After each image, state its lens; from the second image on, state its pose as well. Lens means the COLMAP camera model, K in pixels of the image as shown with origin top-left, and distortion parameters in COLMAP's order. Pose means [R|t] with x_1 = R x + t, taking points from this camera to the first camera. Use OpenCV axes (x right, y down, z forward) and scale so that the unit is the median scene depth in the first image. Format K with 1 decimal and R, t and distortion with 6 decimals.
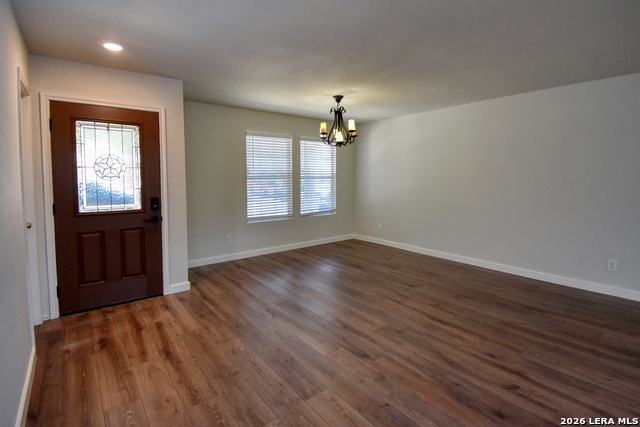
lens RADIAL K [[303.8, 0, 316.0], [0, 303.8, 191.1], [0, 0, 1]] dist [-0.019504, -0.000753]
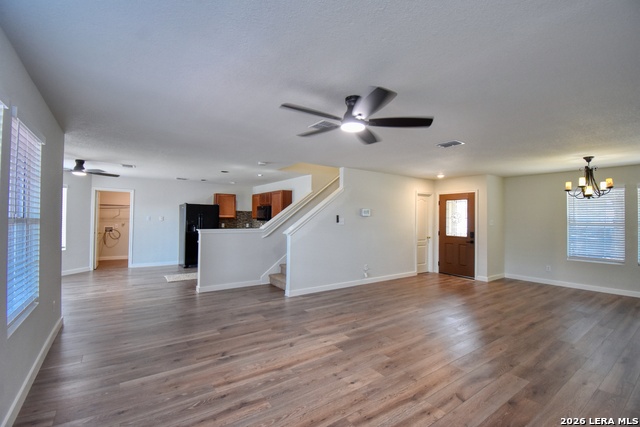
lens RADIAL K [[284.5, 0, 320.4], [0, 284.5, 213.8], [0, 0, 1]] dist [-0.000151, -0.012422]
pose [[-0.052597, -0.016753, -0.998475, 1.558929], [-0.057401, 0.998257, -0.013725, -0.017126], [0.996965, 0.056592, -0.053467, 0.025193]]
